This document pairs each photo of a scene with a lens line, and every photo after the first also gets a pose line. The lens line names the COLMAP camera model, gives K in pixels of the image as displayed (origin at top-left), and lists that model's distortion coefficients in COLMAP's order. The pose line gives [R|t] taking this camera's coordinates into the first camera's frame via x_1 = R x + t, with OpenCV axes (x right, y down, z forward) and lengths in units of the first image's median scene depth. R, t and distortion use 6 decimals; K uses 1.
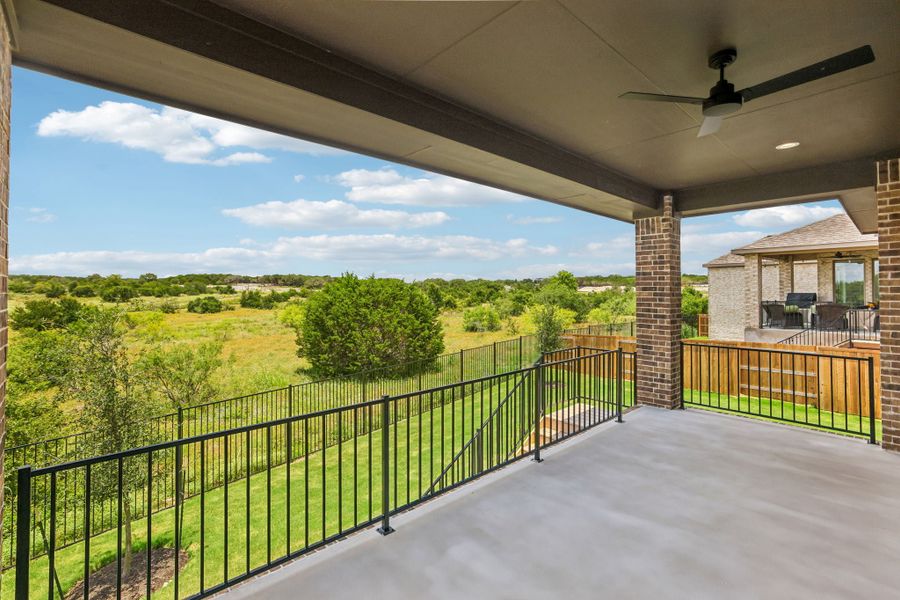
lens RADIAL K [[403.8, 0, 452.3], [0, 403.8, 297.7], [0, 0, 1]] dist [-0.021417, 0.000027]
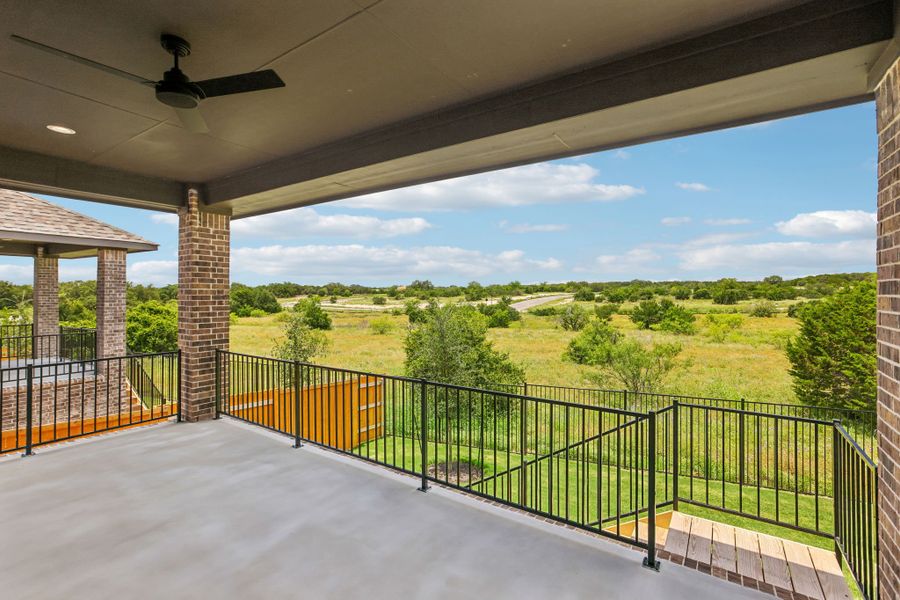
lens RADIAL K [[403.8, 0, 452.3], [0, 403.8, 297.7], [0, 0, 1]] dist [-0.021417, 0.000027]
pose [[0.246054, 0.005755, -0.969239, 1.047609], [-0.012904, 0.999913, 0.002661, -0.014372], [0.969170, 0.011852, 0.246107, 0.822211]]
